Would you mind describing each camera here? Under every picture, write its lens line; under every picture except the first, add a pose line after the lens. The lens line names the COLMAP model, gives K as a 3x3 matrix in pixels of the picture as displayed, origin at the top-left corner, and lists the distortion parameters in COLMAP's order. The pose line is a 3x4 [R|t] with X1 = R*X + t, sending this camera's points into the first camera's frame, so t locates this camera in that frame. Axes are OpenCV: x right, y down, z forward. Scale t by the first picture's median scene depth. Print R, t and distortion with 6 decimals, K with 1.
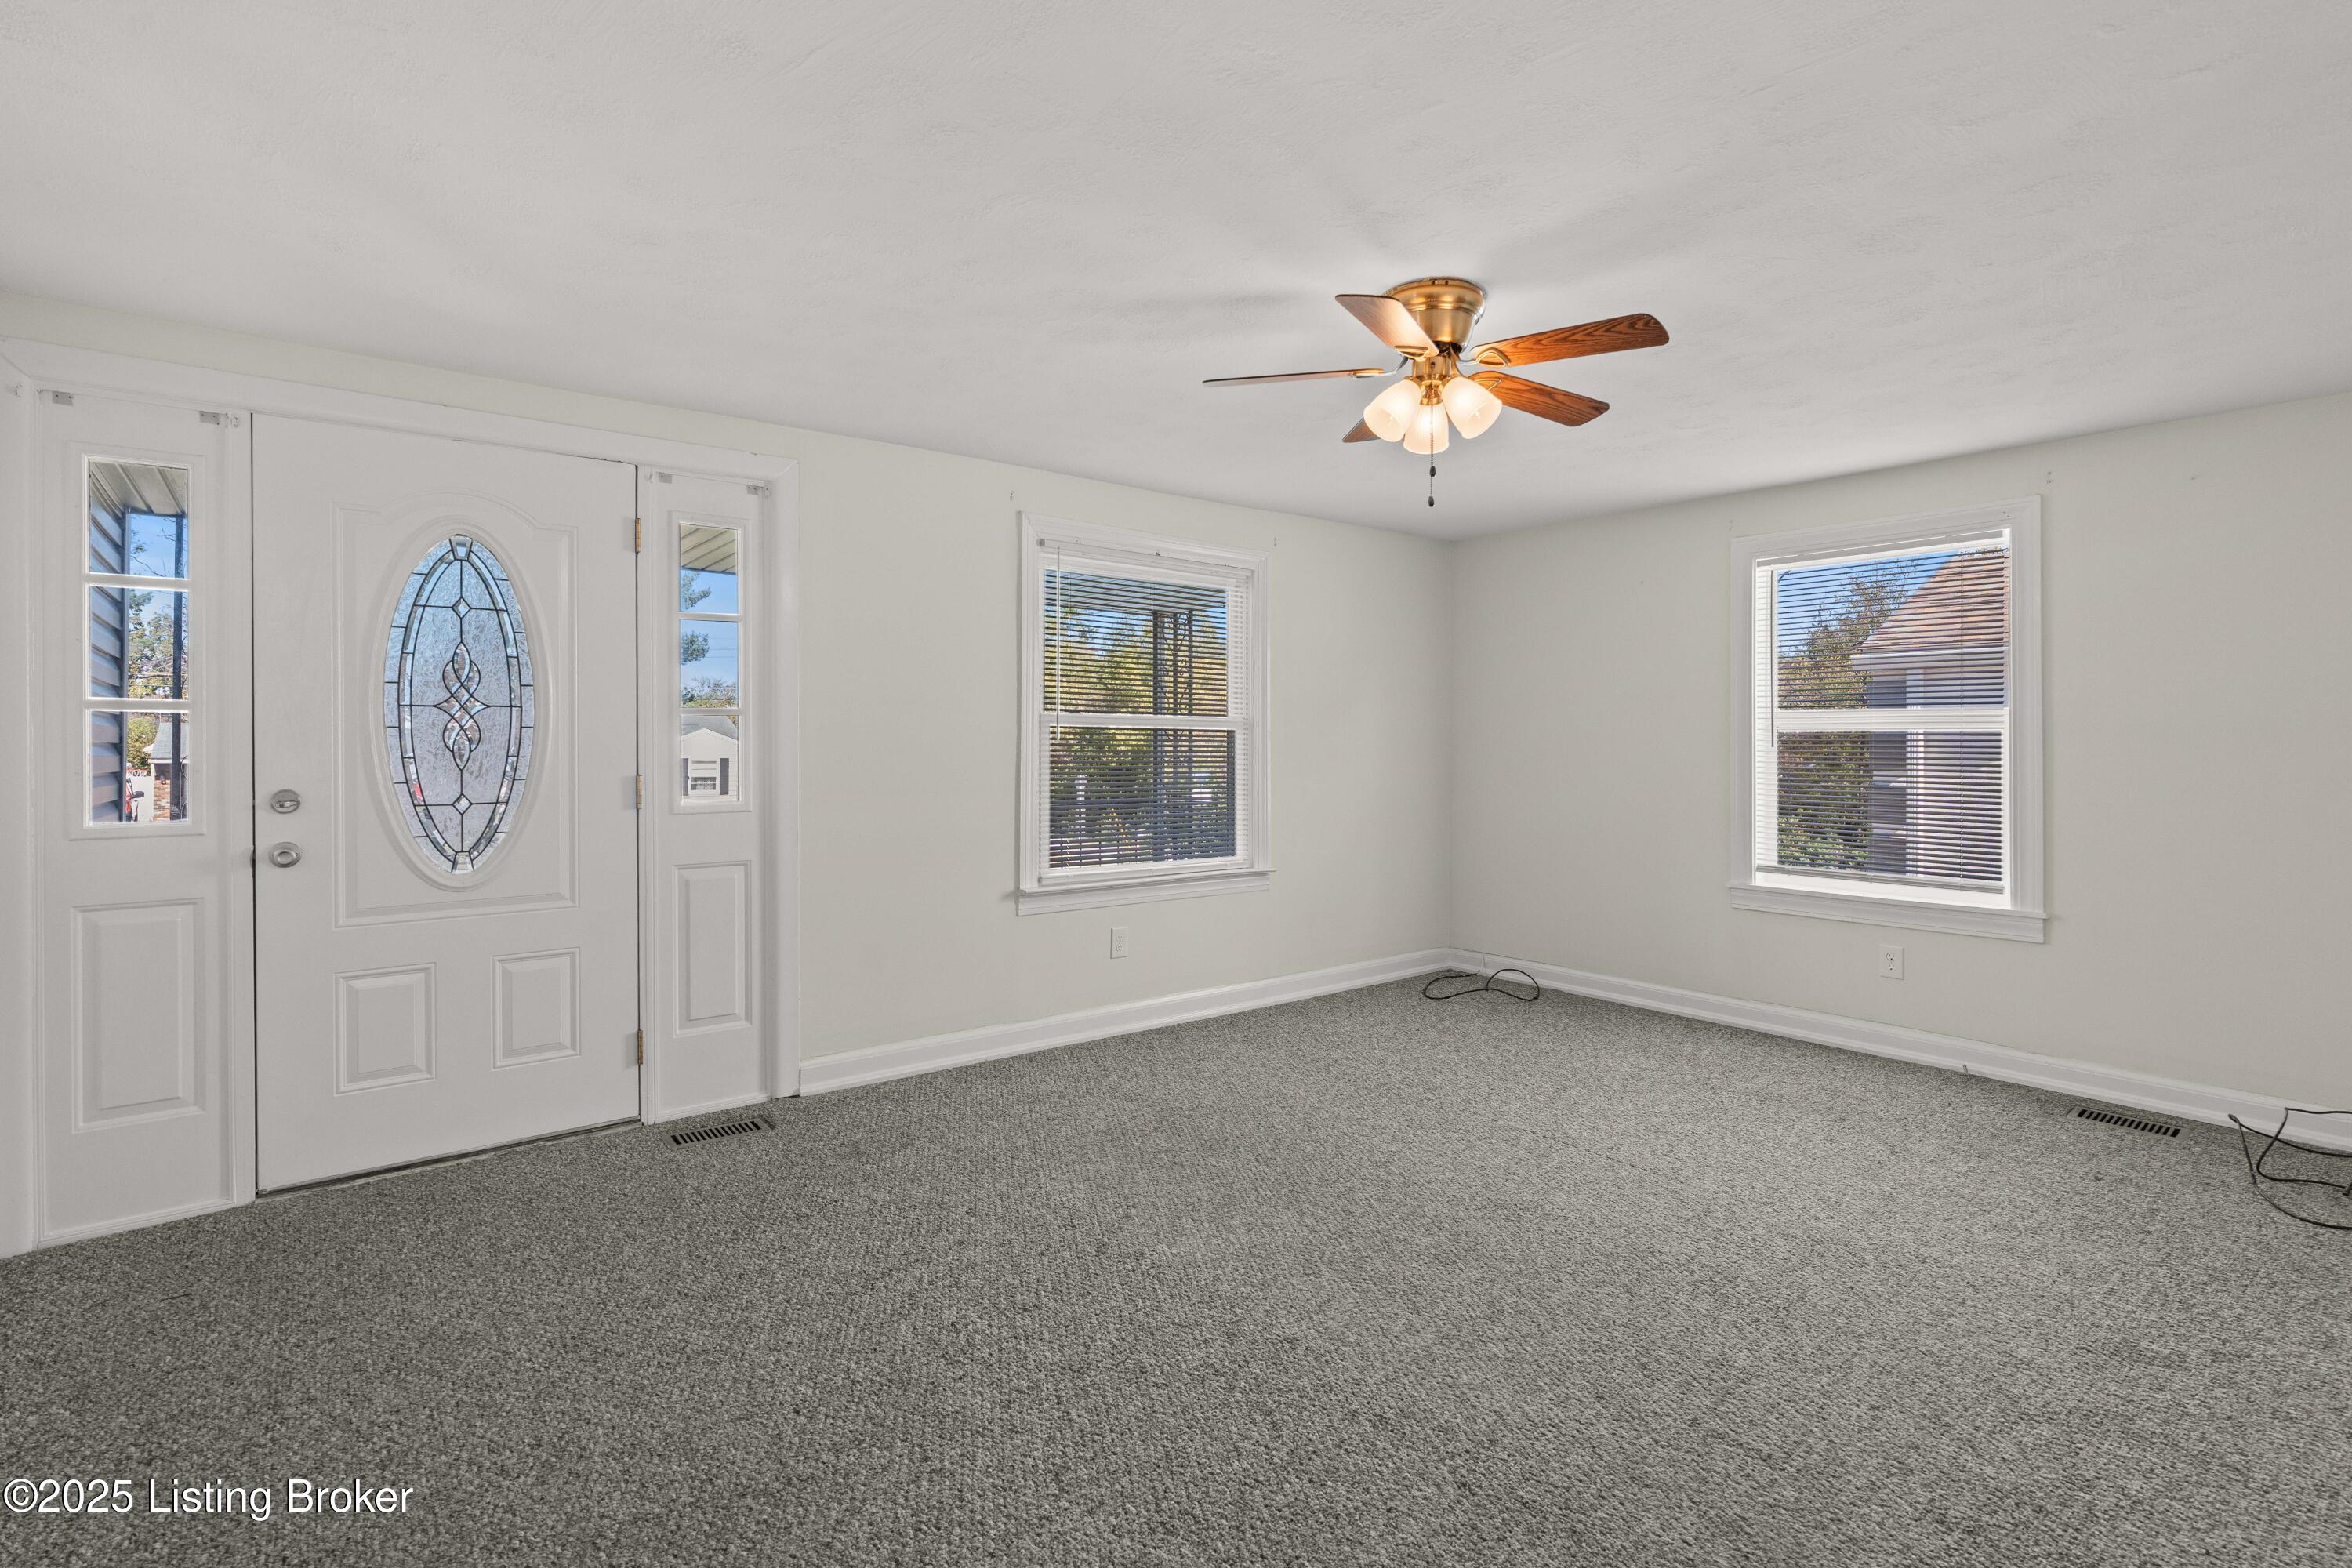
lens RADIAL K [[1064.2, 0, 1212.3], [0, 1064.2, 741.1], [0, 0, 1]] dist [-0.000230, 0.000211]
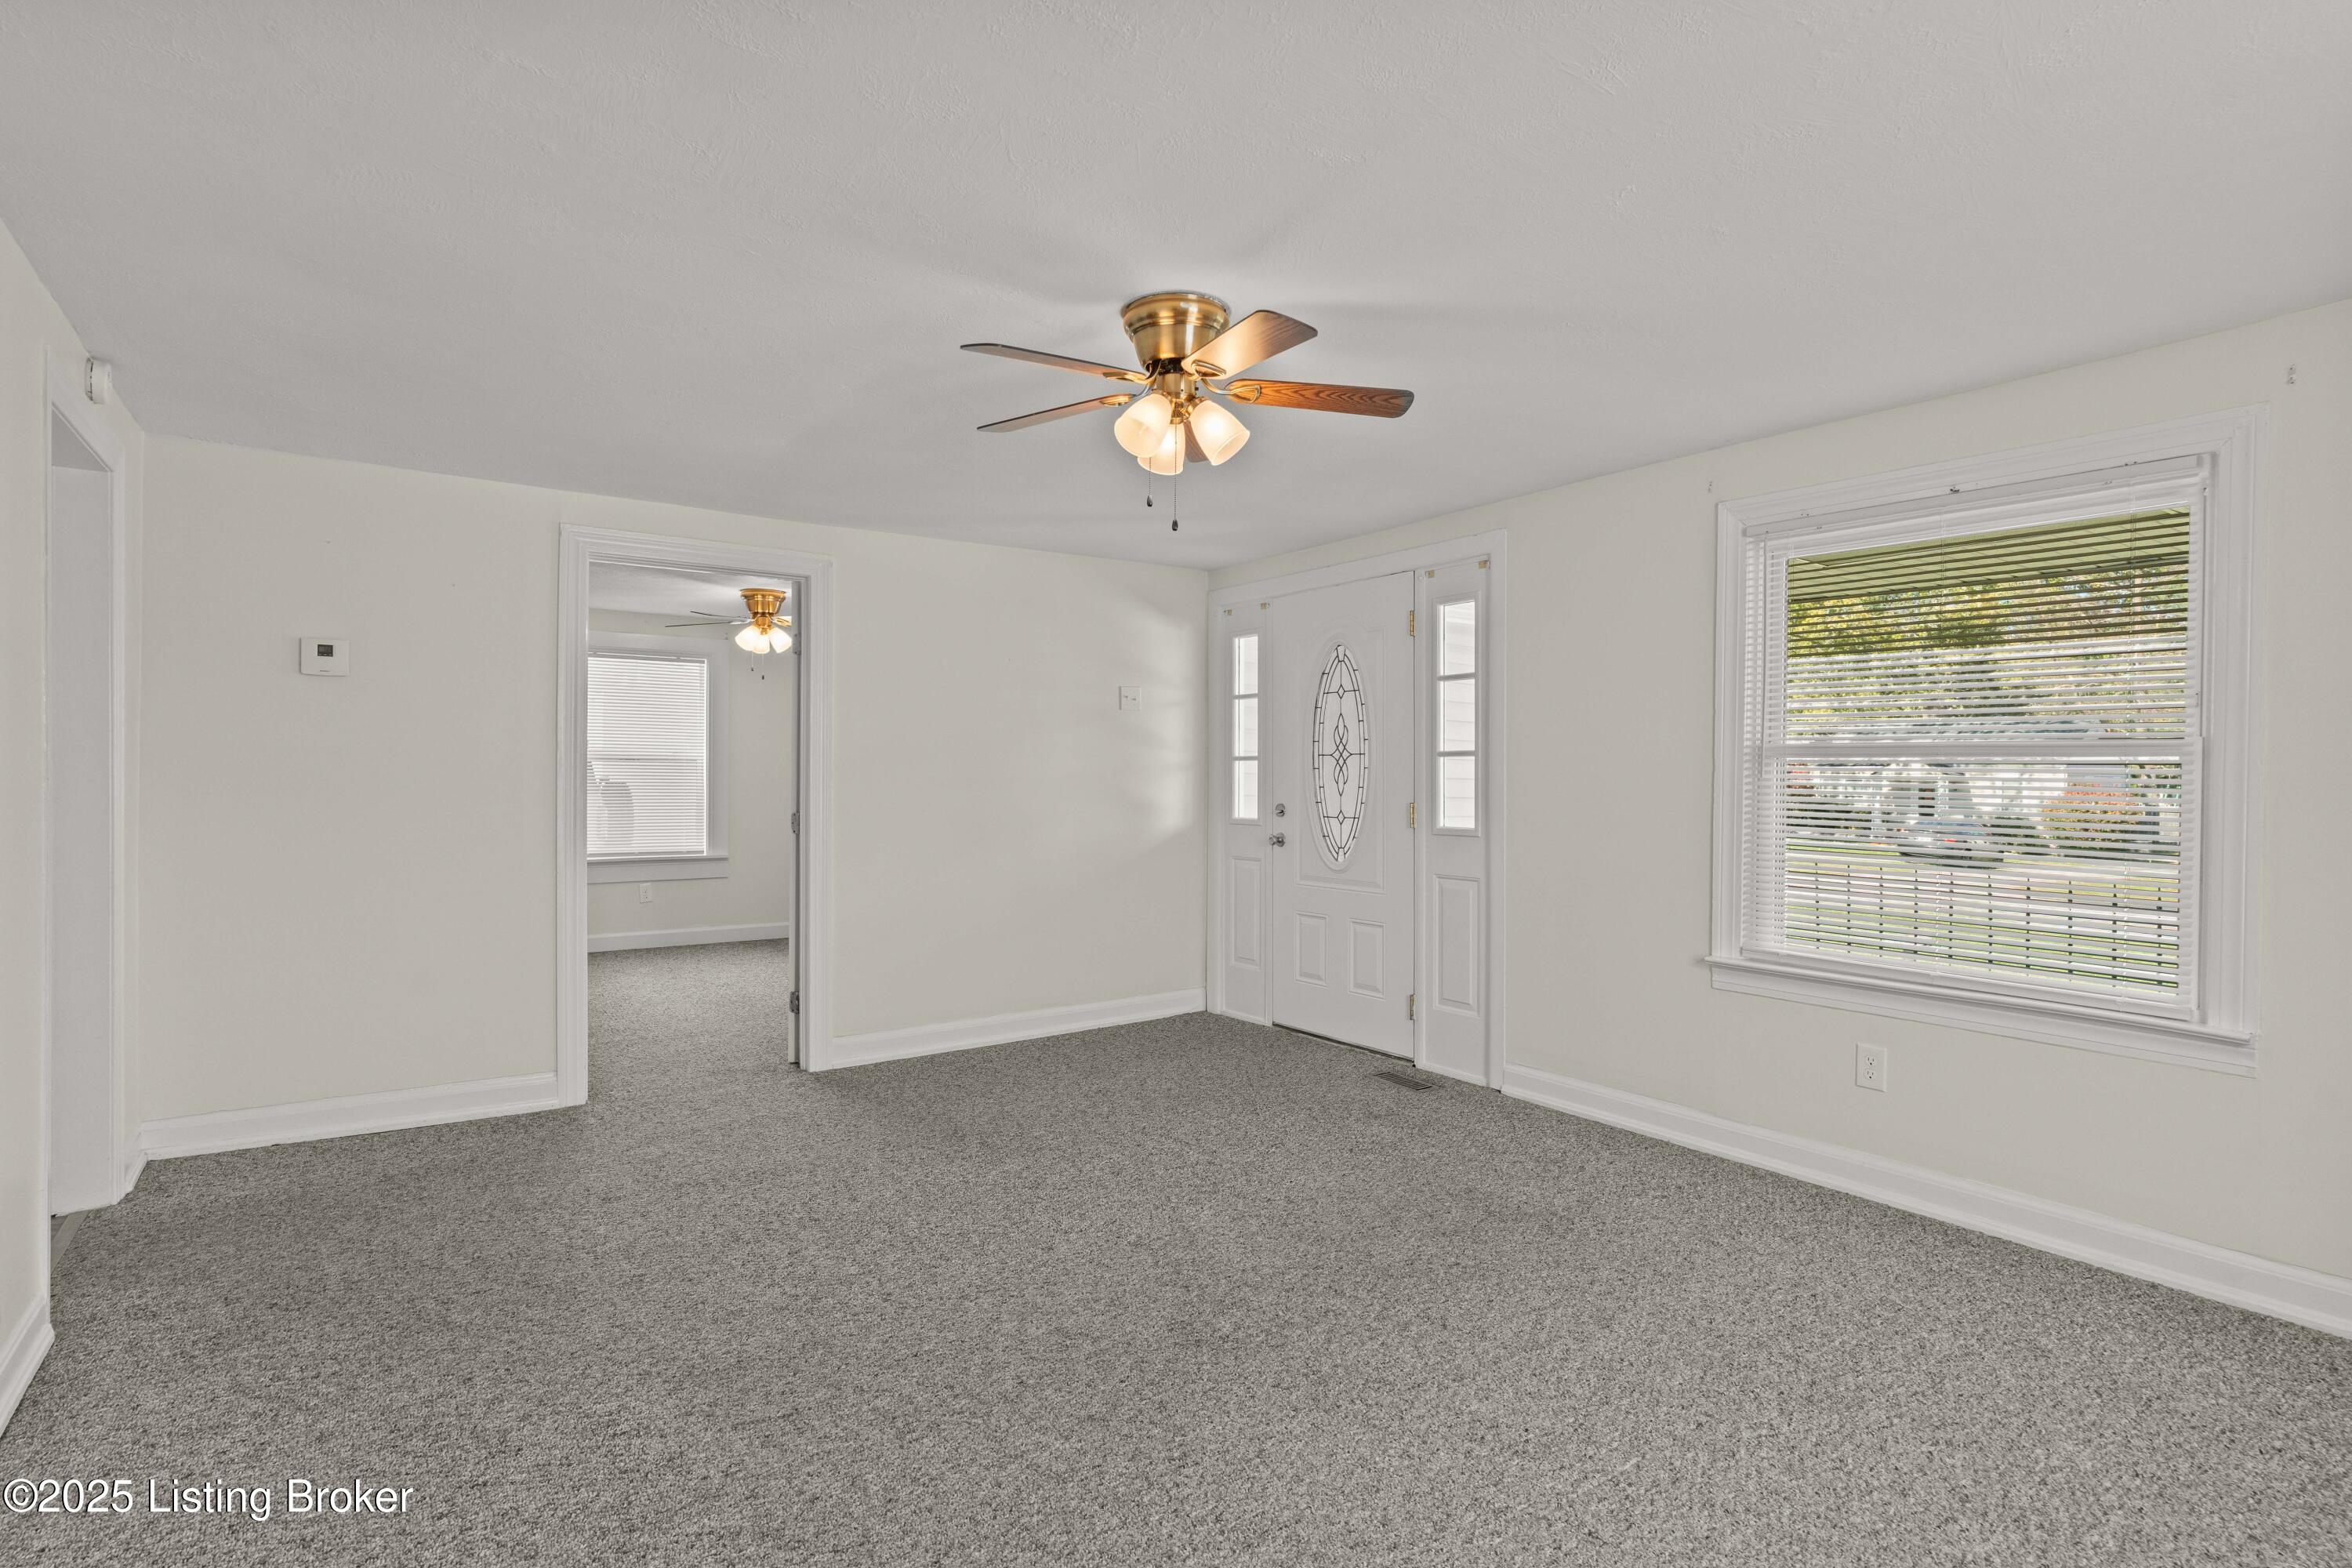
lens RADIAL K [[1133.9, 0, 1176.8], [0, 1133.9, 782.9], [0, 0, 1]] dist [-0.012453, 0.000439]
pose [[-0.037155, 0.004664, -0.999299, 0.881781], [-0.007273, 0.999961, 0.004938, 0.002026], [0.999283, 0.007451, -0.037119, 0.749737]]
